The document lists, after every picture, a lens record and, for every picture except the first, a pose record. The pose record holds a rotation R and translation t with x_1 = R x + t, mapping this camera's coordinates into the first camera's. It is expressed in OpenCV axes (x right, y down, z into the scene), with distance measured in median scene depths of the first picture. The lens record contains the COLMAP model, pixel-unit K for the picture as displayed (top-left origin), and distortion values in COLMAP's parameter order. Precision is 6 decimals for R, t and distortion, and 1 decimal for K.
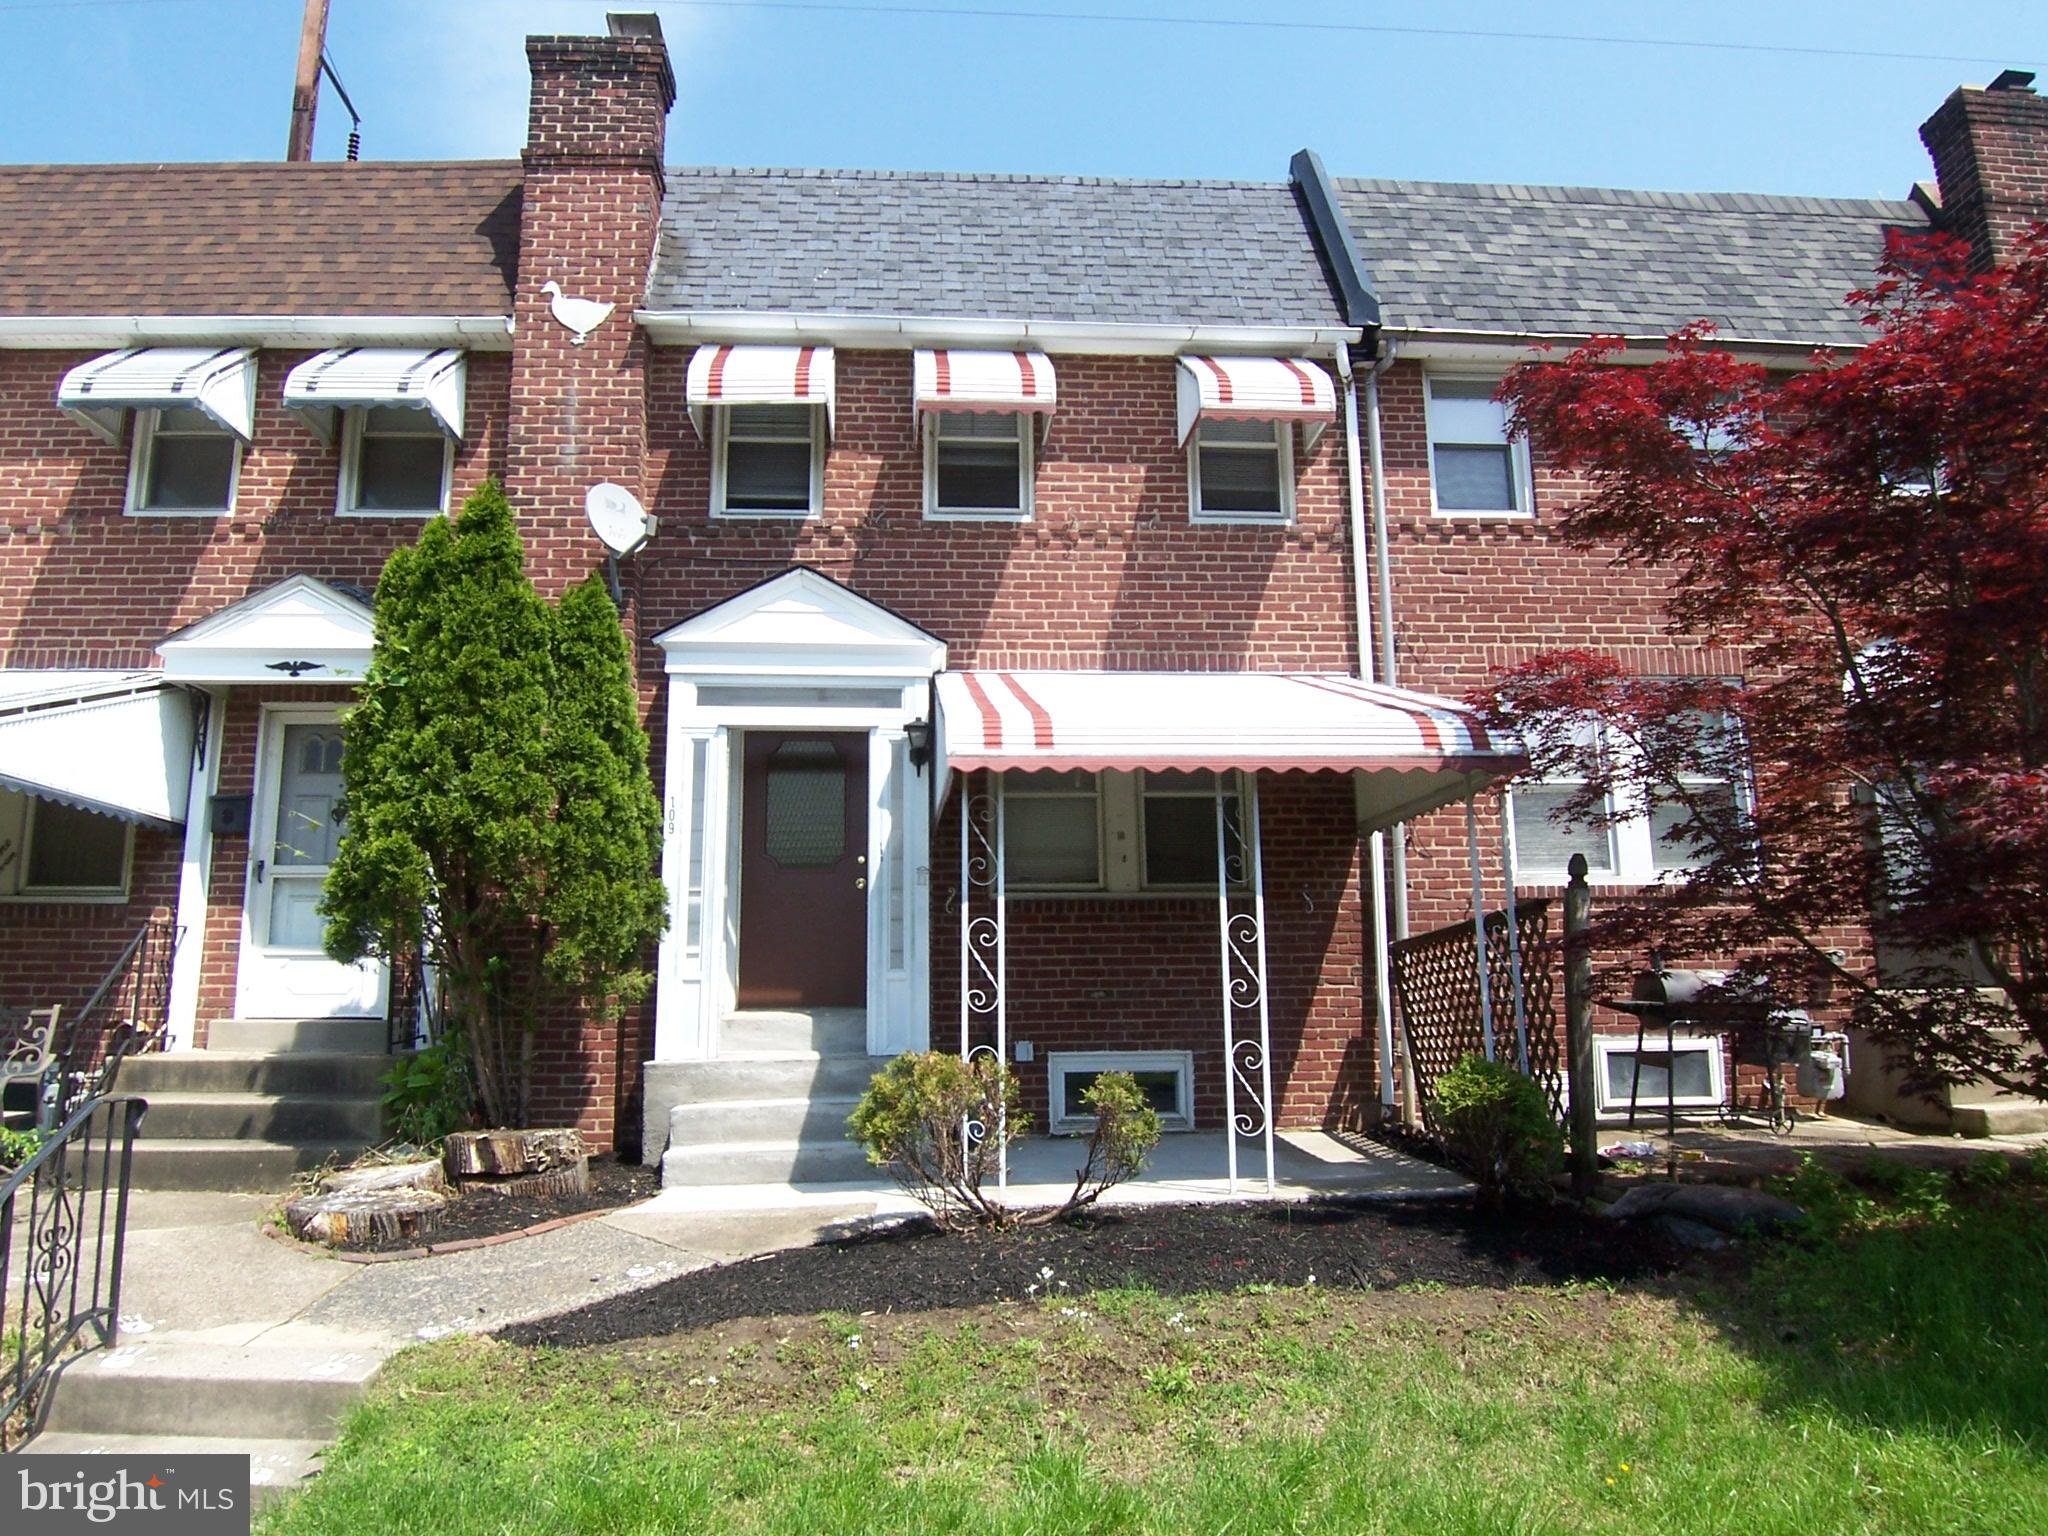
lens RADIAL K [[1389.1, 0, 1013.5], [0, 1389.1, 770.4], [0, 0, 1]] dist [-0.020770, -0.035458]
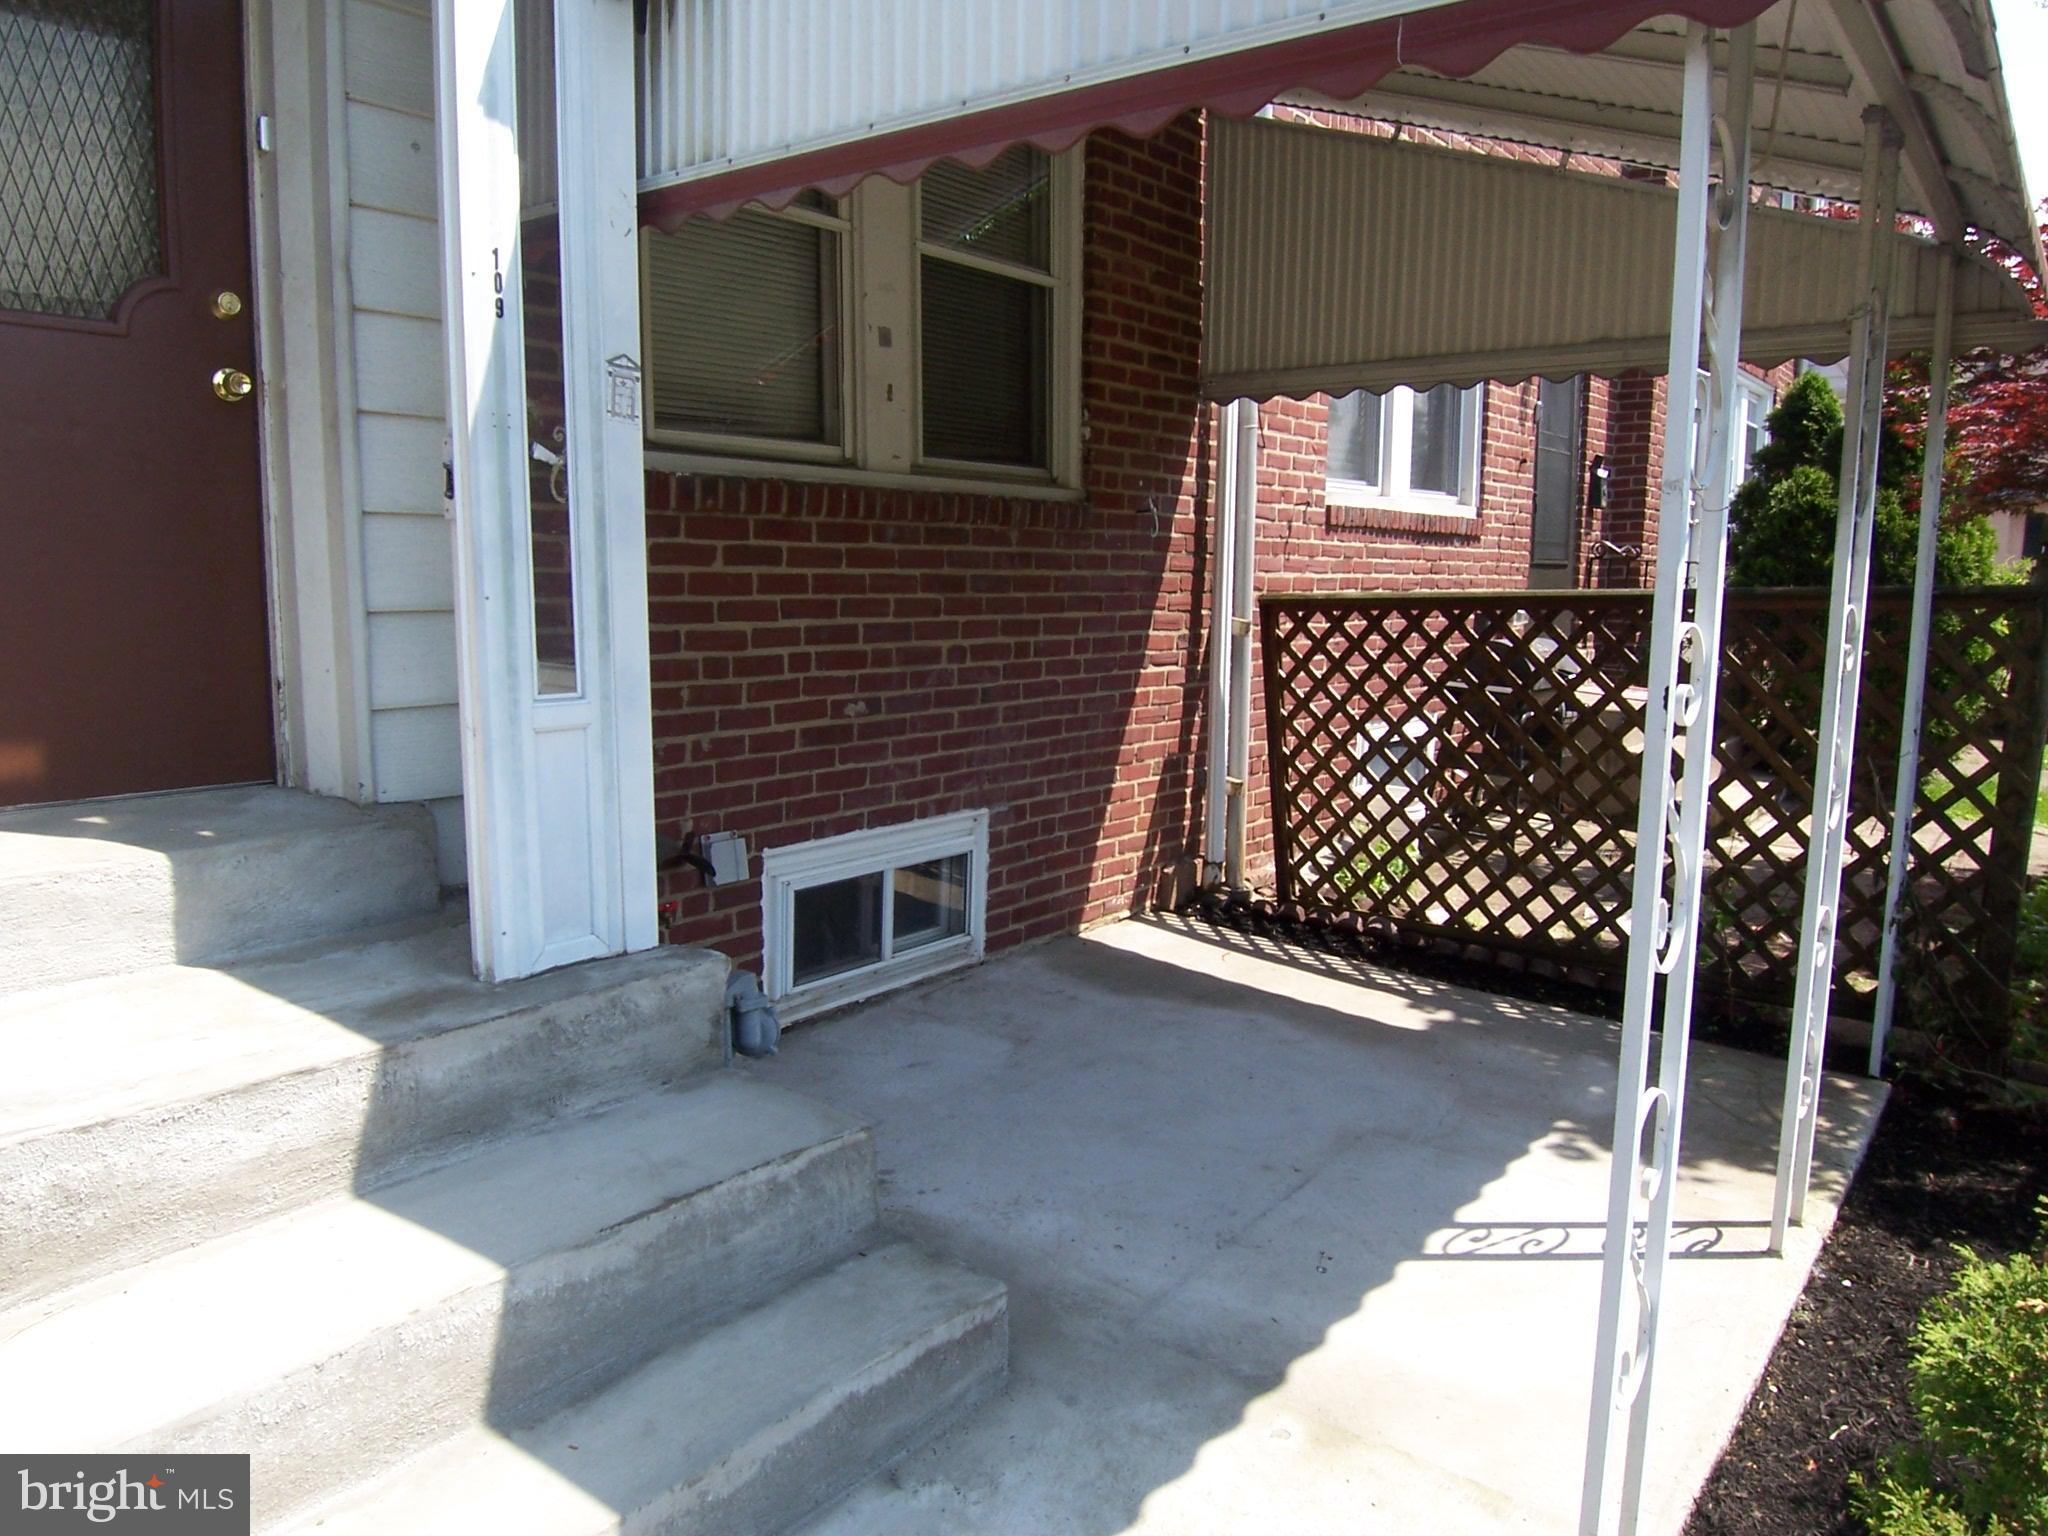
lens RADIAL K [[1389.1, 0, 1027.0], [0, 1389.1, 777.5], [0, 0, 1]] dist [-0.020770, -0.035458]
pose [[0.679895, -0.089238, 0.727860, -0.217500], [-0.155012, 0.952649, 0.261595, 0.058197], [-0.716739, -0.290684, 0.633868, 0.663294]]
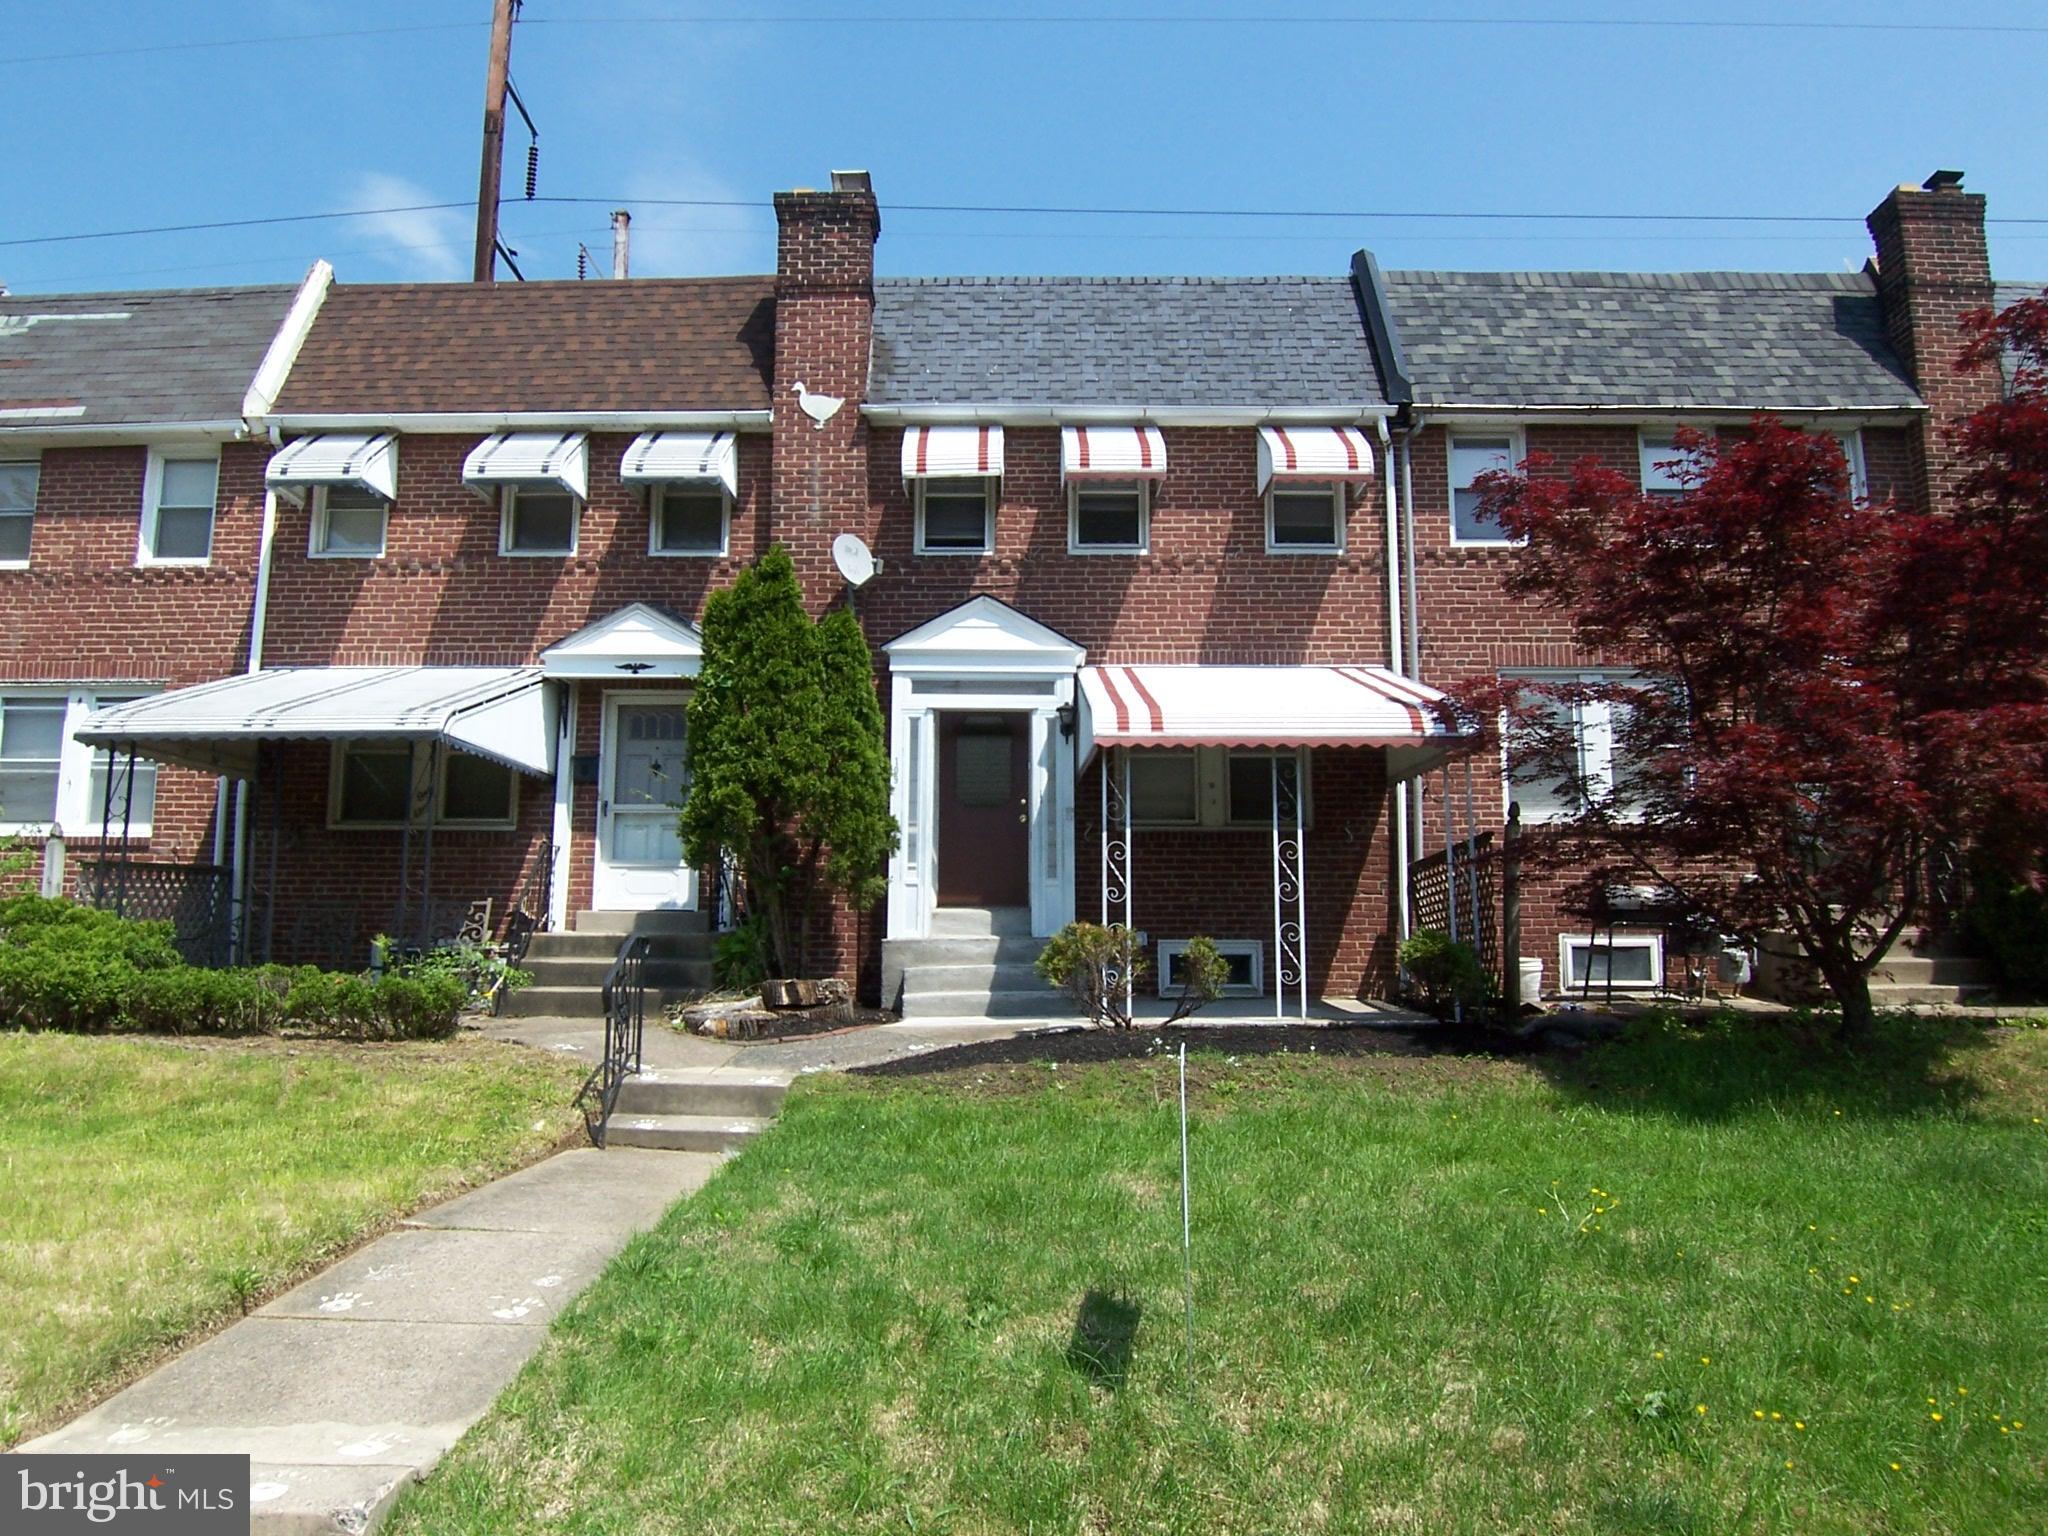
lens RADIAL K [[1389.1, 0, 1015.9], [0, 1389.1, 780.8], [0, 0, 1]] dist [-0.020770, -0.035458]
pose [[0.997159, 0.004277, -0.075206, -0.012919], [-0.000353, 0.998641, 0.052113, -0.029345], [0.075326, -0.051938, 0.995805, -0.386268]]
